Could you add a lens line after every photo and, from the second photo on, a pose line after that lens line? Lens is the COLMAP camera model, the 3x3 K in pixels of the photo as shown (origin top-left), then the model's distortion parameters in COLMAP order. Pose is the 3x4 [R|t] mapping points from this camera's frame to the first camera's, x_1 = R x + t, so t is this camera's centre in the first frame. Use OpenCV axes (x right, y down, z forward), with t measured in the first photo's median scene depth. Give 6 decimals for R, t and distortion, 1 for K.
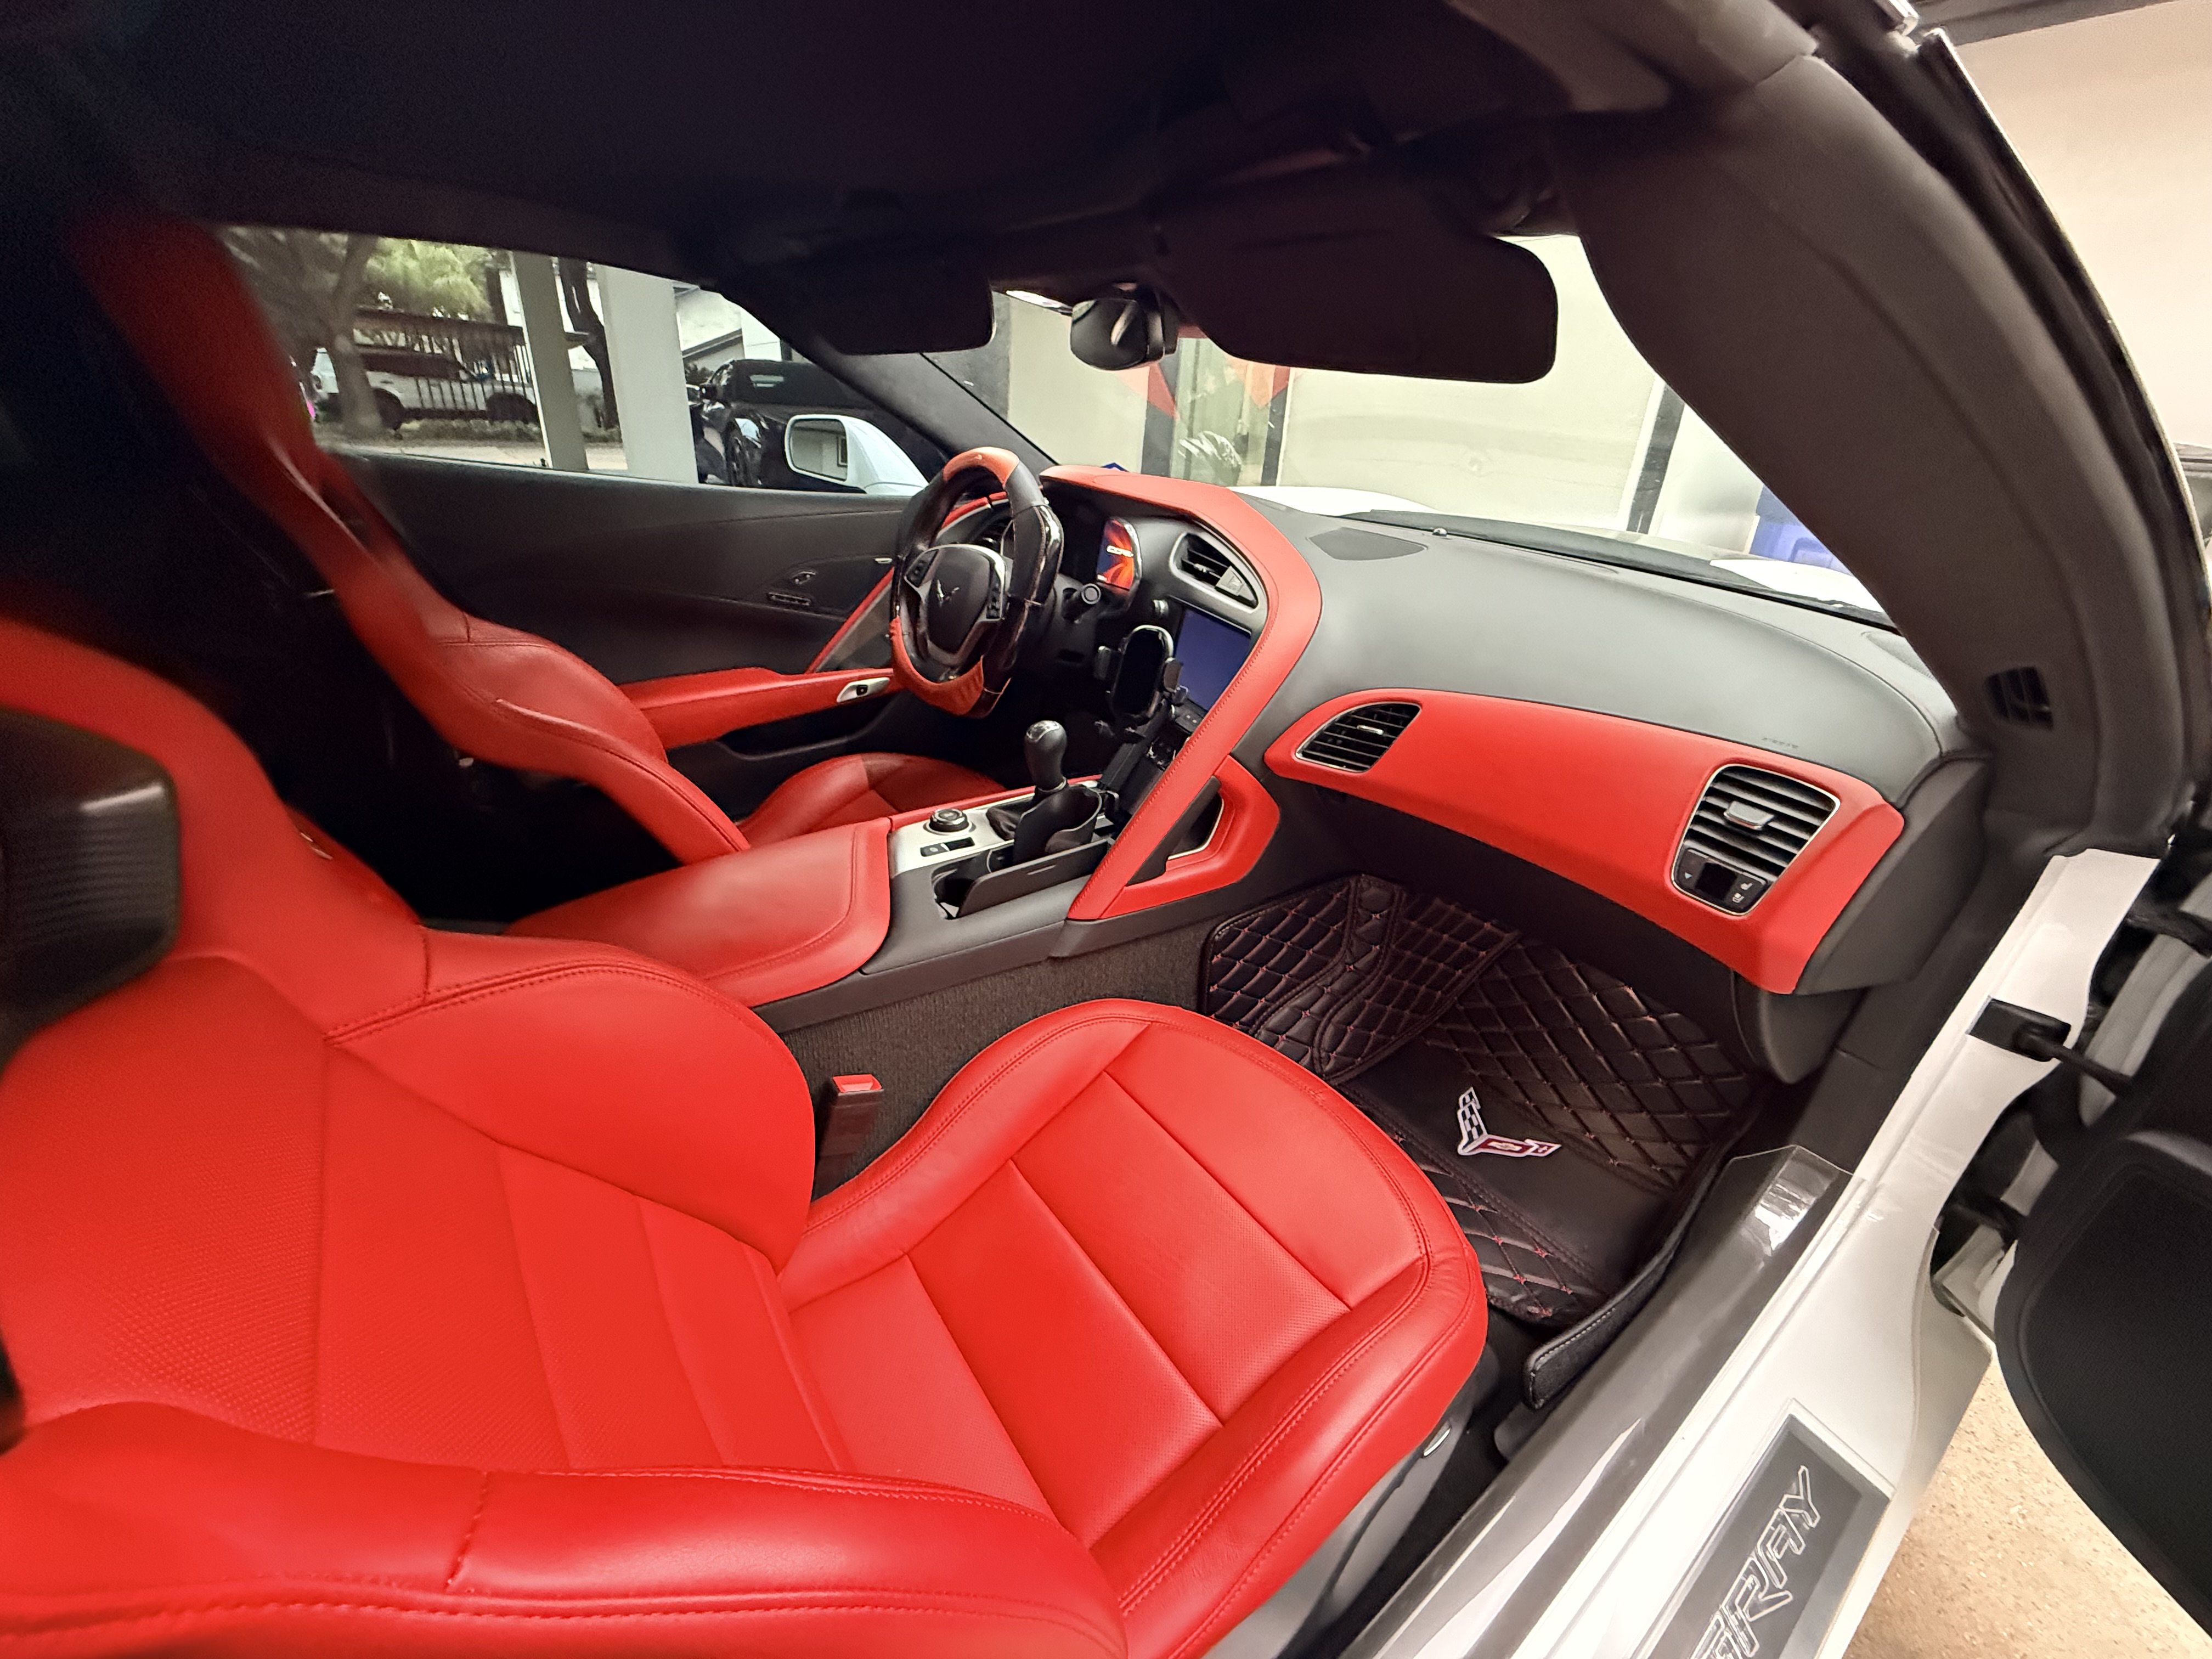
lens RADIAL K [[892.8, 0, 1105.1], [0, 892.8, 845.2], [0, 0, 1]] dist [-0.000126, -0.000023]
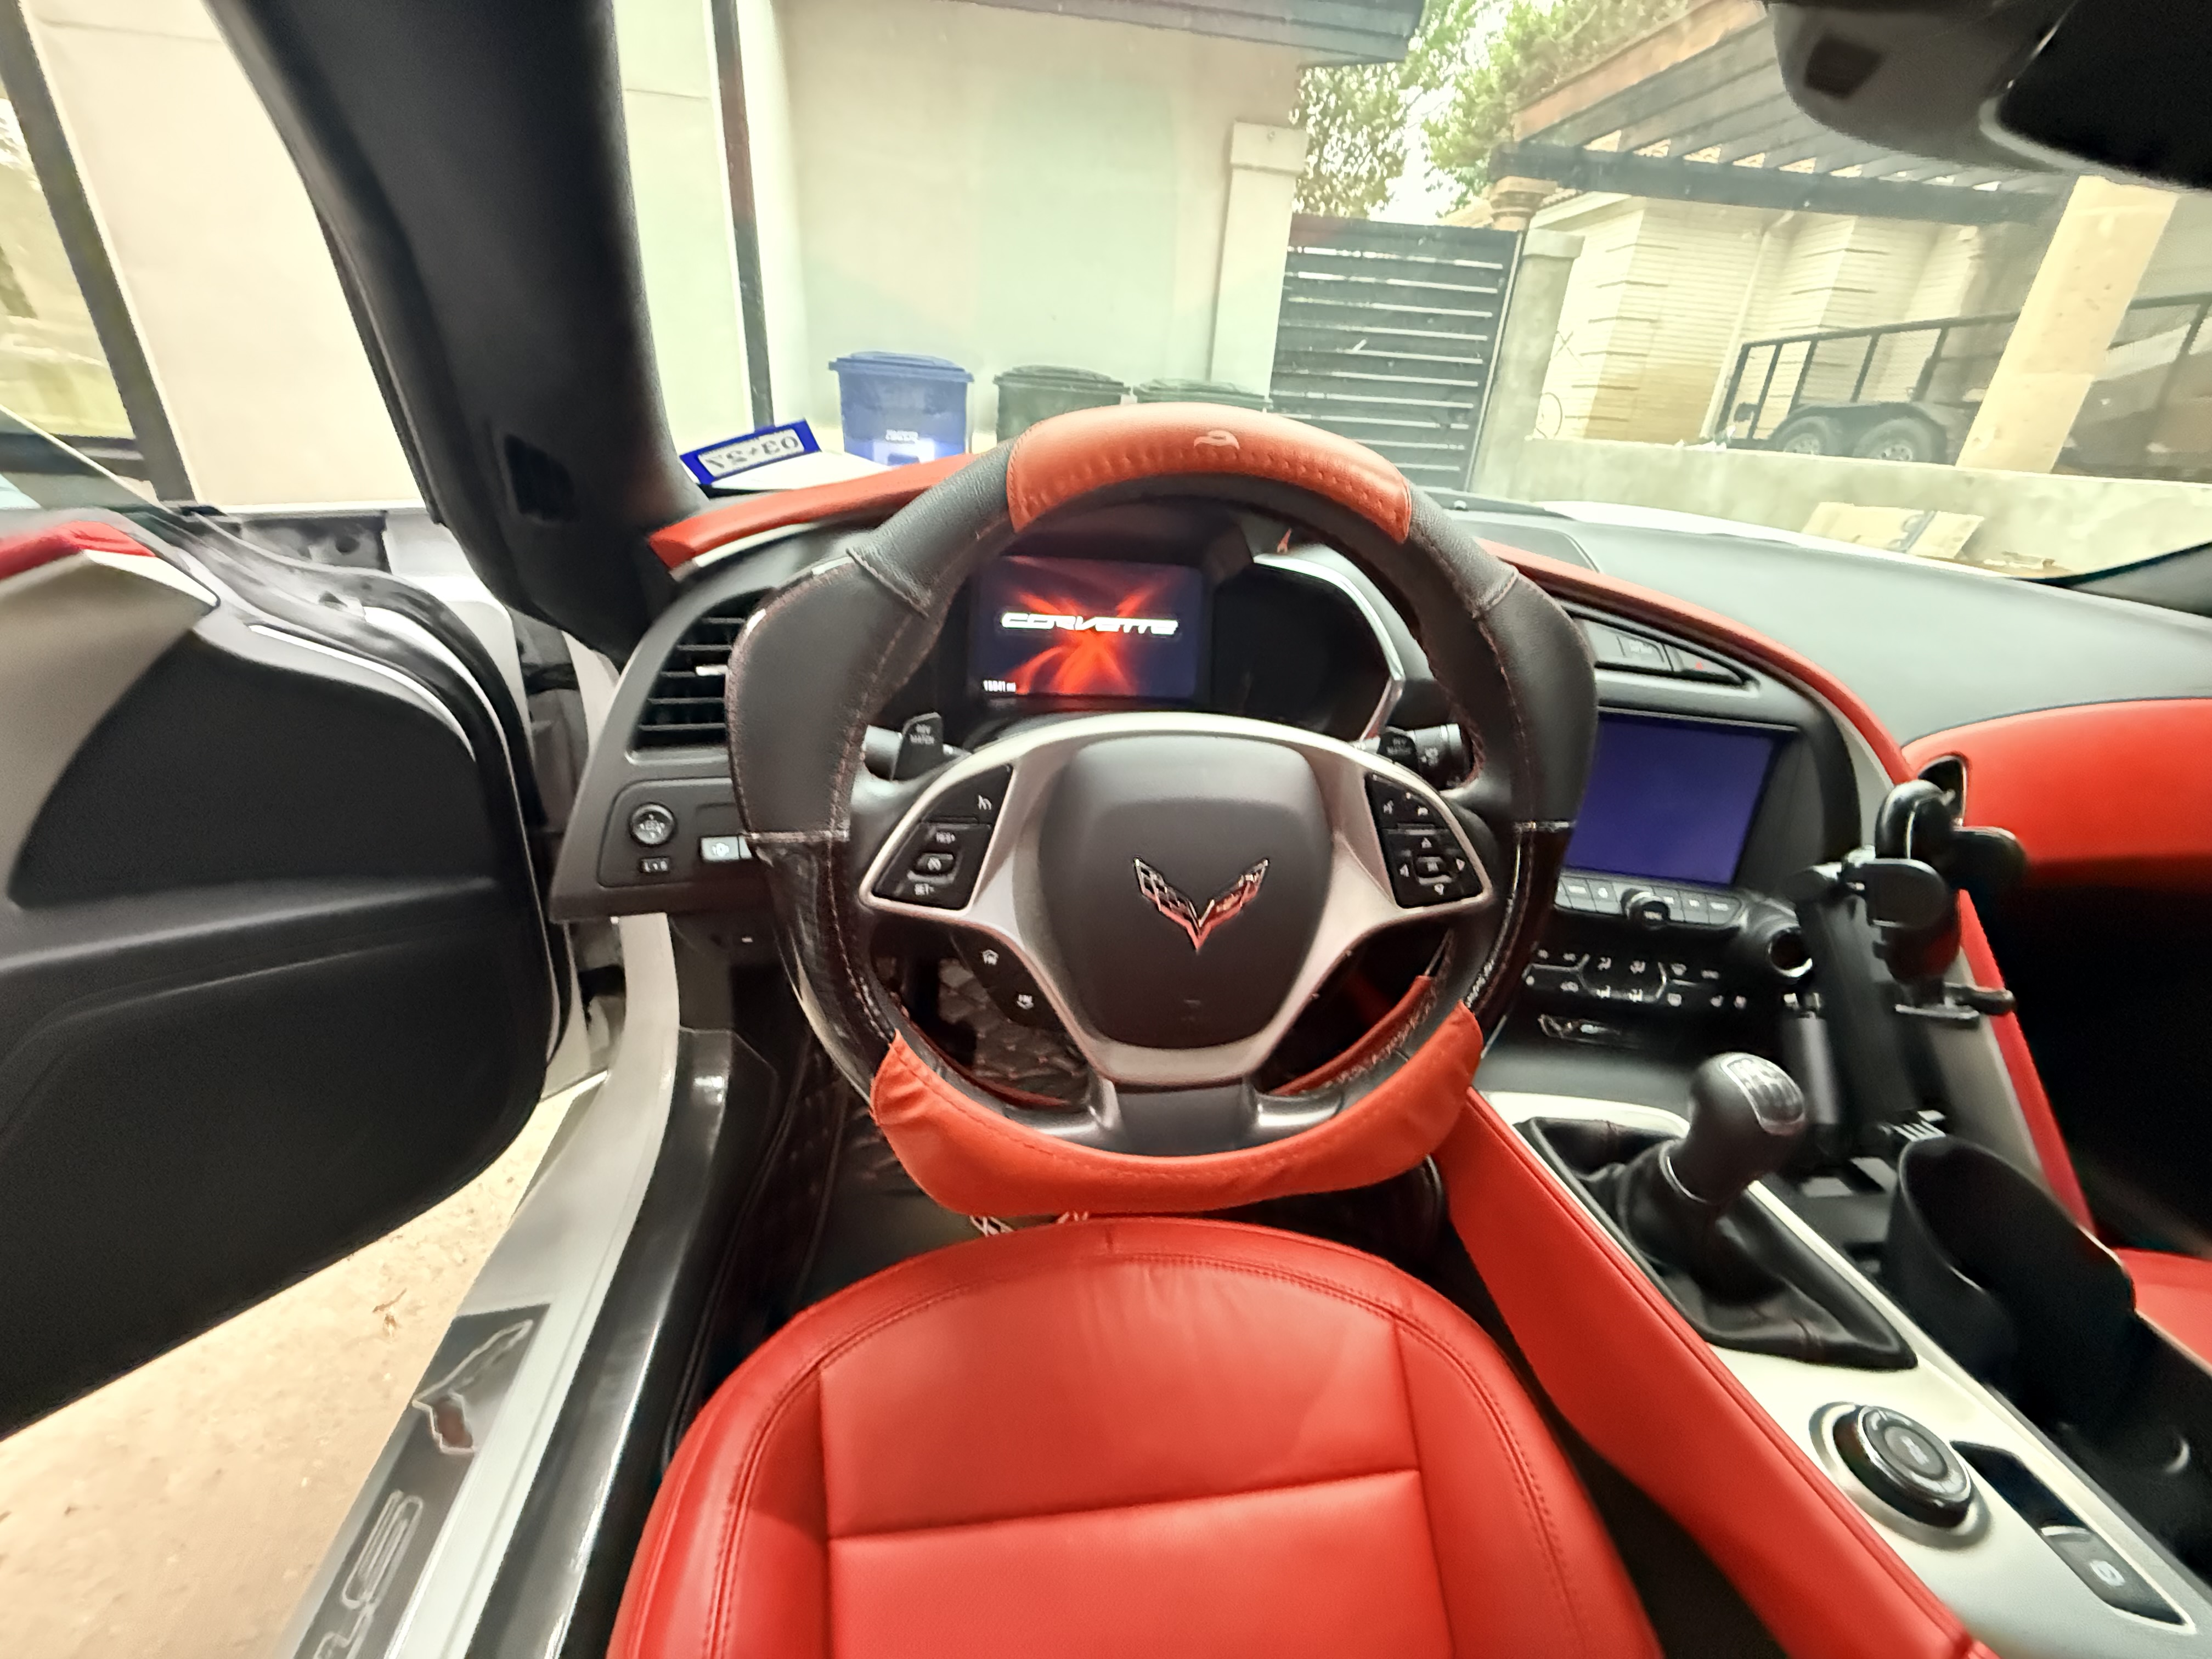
lens RADIAL K [[892.8, 0, 1105.1], [0, 892.8, 845.2], [0, 0, 1]] dist [-0.000126, -0.000023]
pose [[0.474329, -0.392890, 0.787813, -0.368269], [0.346394, 0.905997, 0.243272, -0.323795], [-0.809335, 0.157503, 0.565836, 0.729709]]
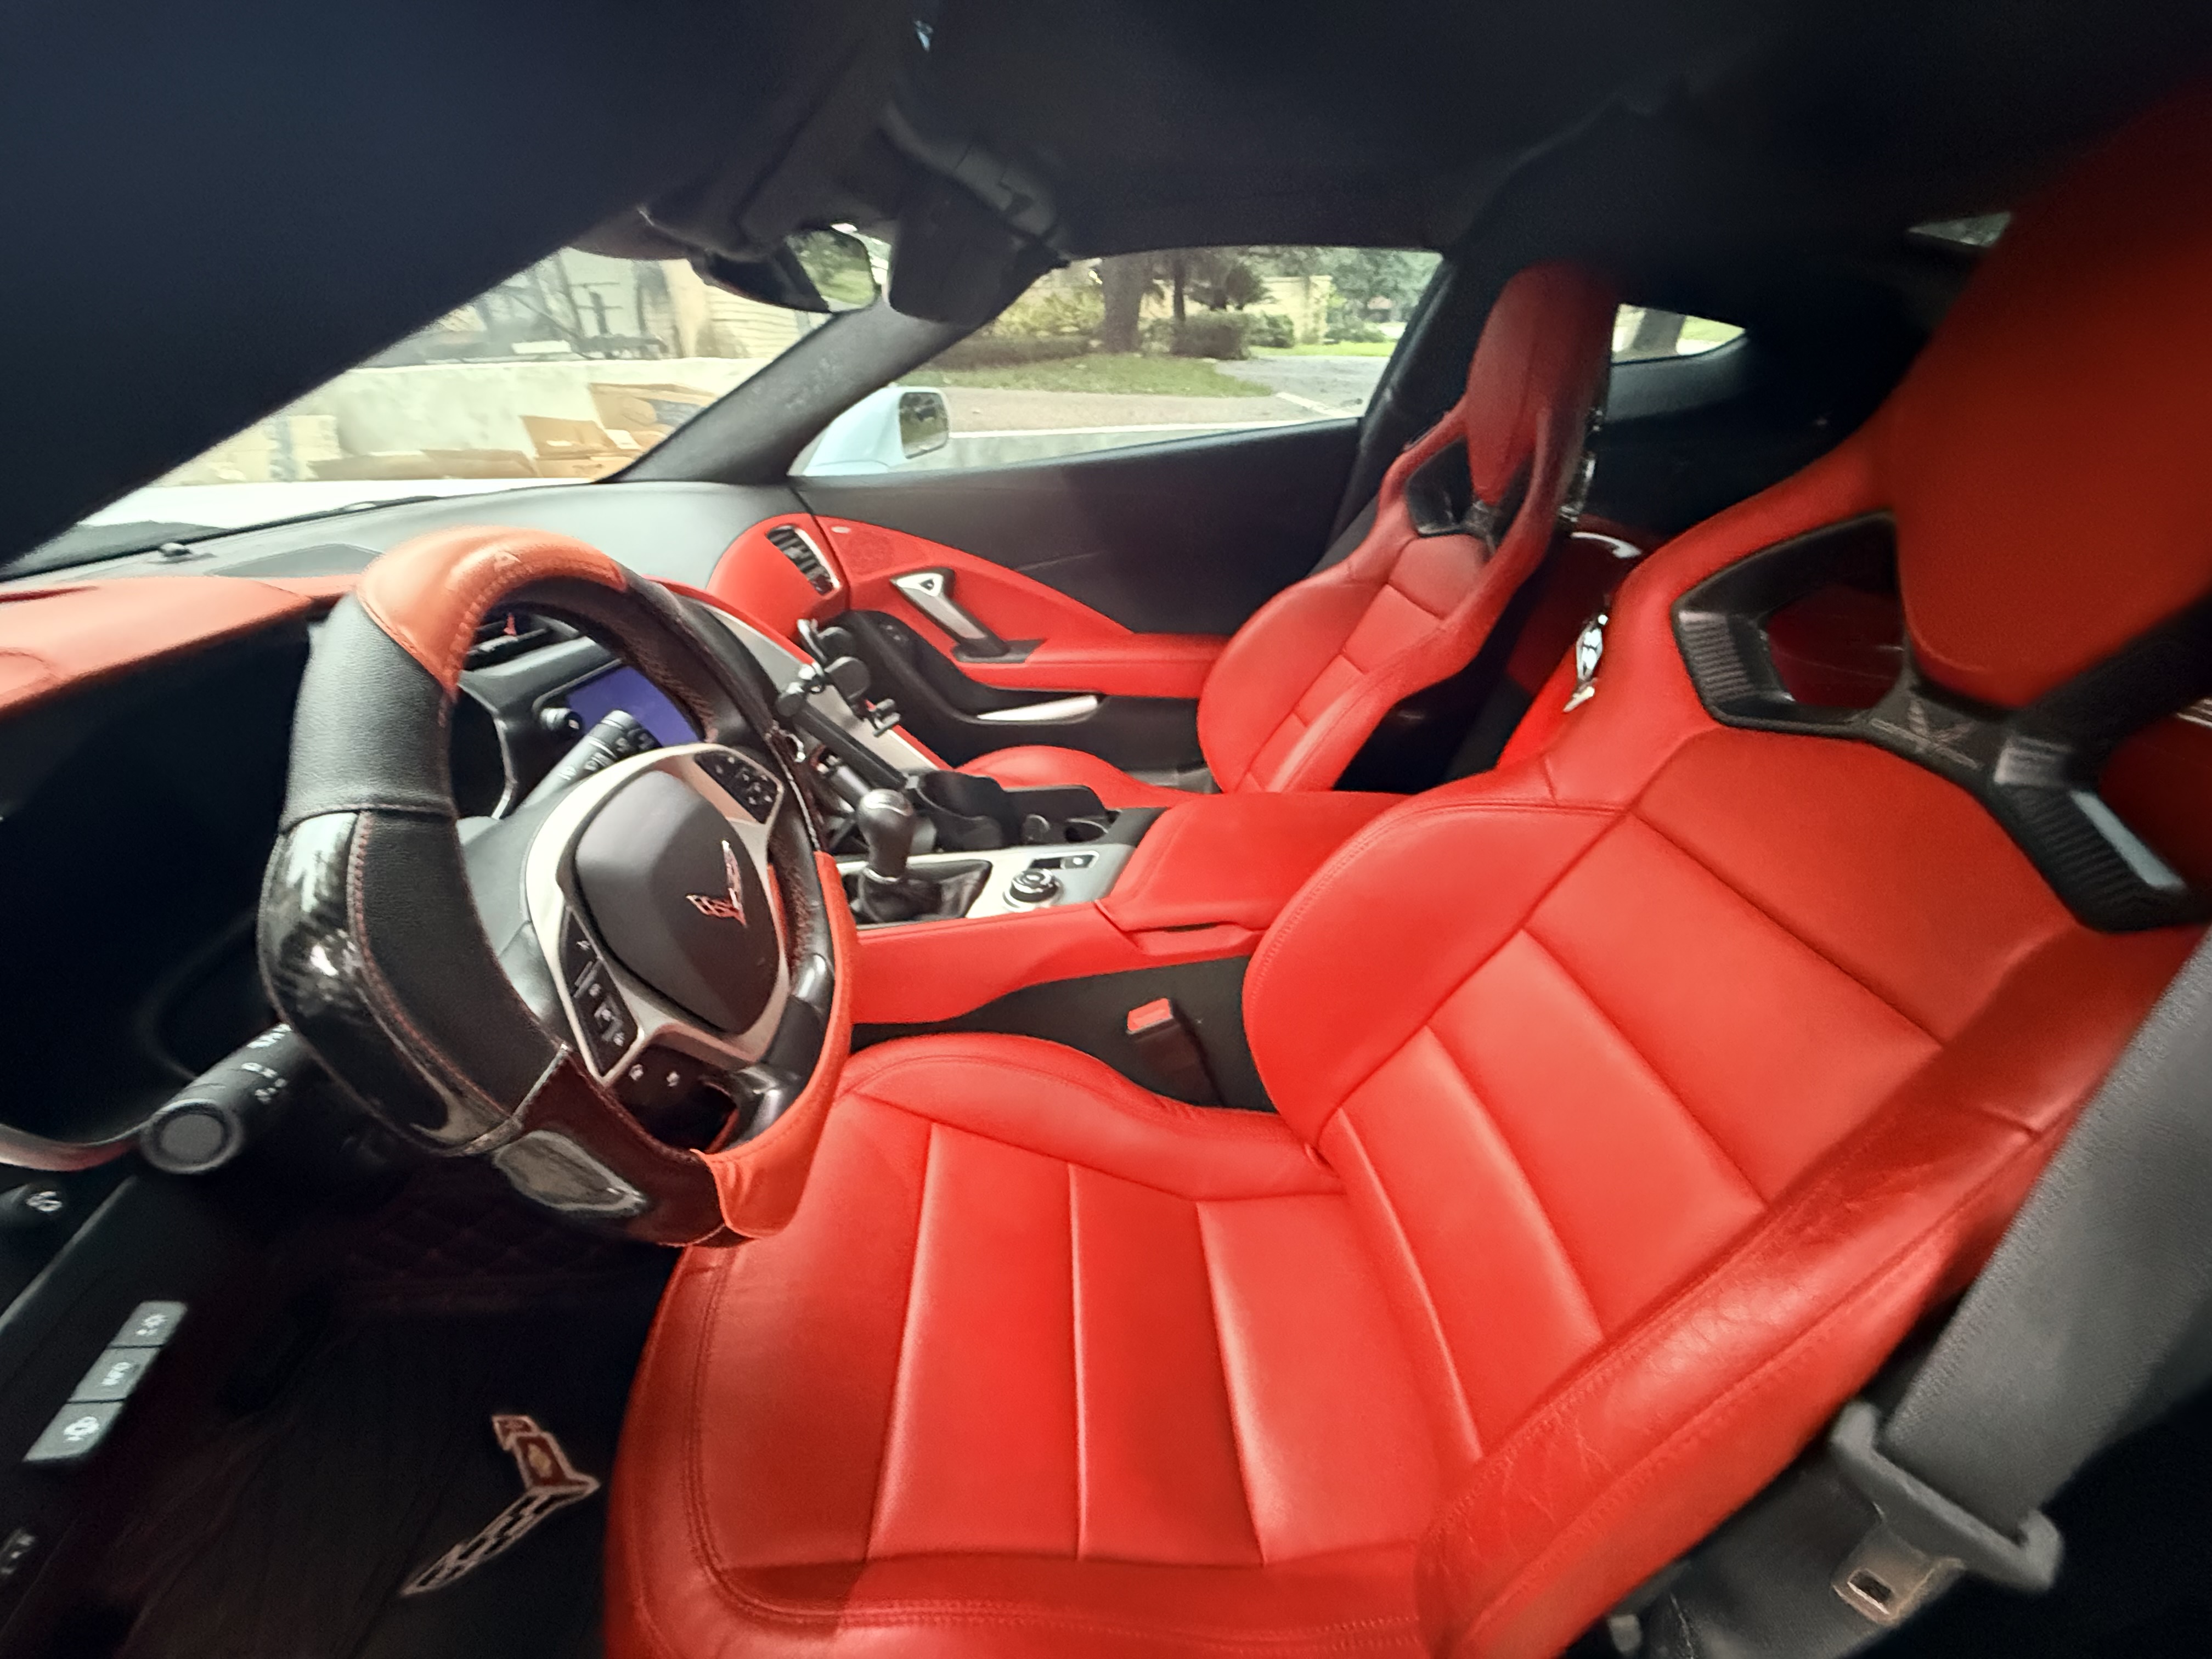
lens RADIAL K [[892.8, 0, 1105.1], [0, 892.8, 845.2], [0, 0, 1]] dist [-0.000126, -0.000023]
pose [[-0.839914, -0.288323, 0.459798, -0.421755], [0.229257, 0.579422, 0.782120, -0.476083], [-0.491920, 0.762325, -0.420565, 0.918233]]
